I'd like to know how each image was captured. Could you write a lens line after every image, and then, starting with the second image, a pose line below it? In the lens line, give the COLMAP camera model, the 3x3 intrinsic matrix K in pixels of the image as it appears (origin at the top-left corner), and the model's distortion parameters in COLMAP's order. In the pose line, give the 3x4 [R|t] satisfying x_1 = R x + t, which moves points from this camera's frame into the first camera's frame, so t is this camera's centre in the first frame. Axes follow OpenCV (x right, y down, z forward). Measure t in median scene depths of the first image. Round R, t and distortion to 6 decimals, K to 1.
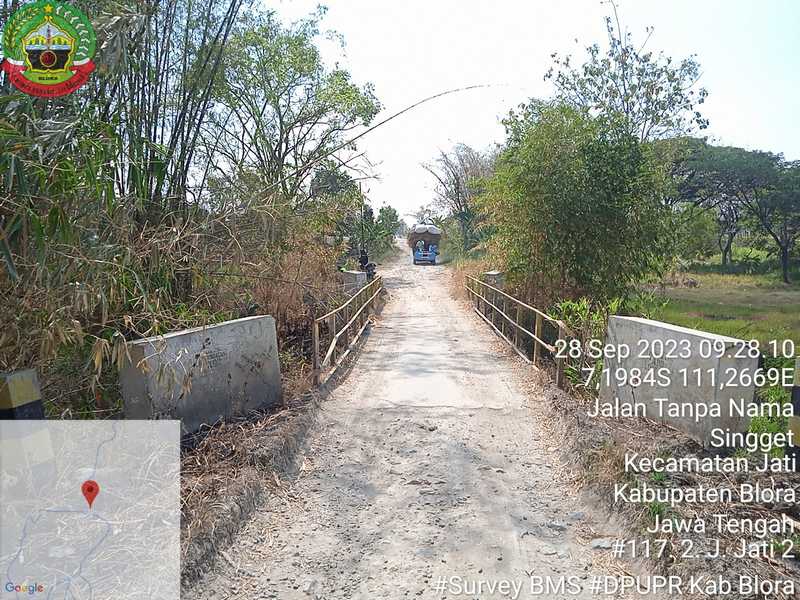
lens RADIAL K [[663.3, 0, 400.5], [0, 663.3, 299.7], [0, 0, 1]] dist [0.050442, -0.050231]
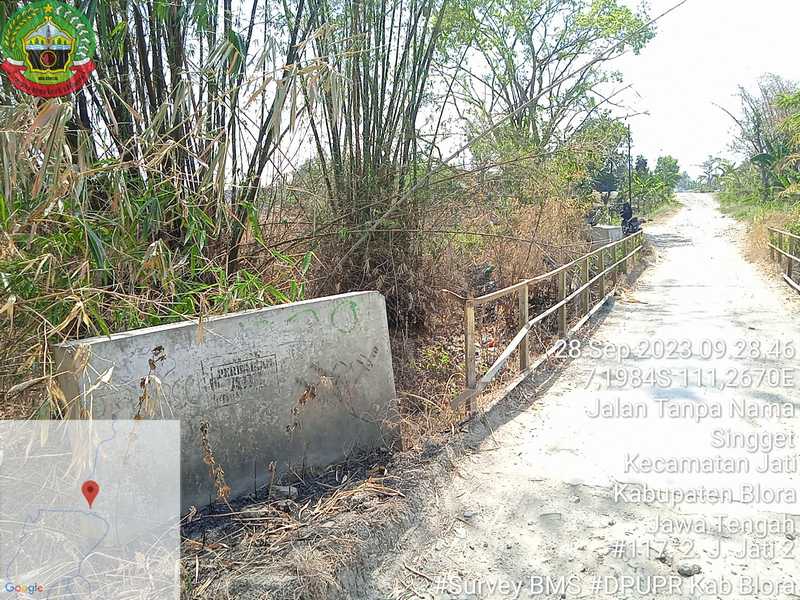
lens RADIAL K [[663.3, 0, 400.7], [0, 663.3, 302.0], [0, 0, 1]] dist [0.050442, -0.050231]
pose [[0.922518, 0.027970, -0.384939, 0.007217], [-0.004206, 0.998040, 0.062439, -0.000444], [0.385930, -0.055982, 0.920828, 0.101791]]
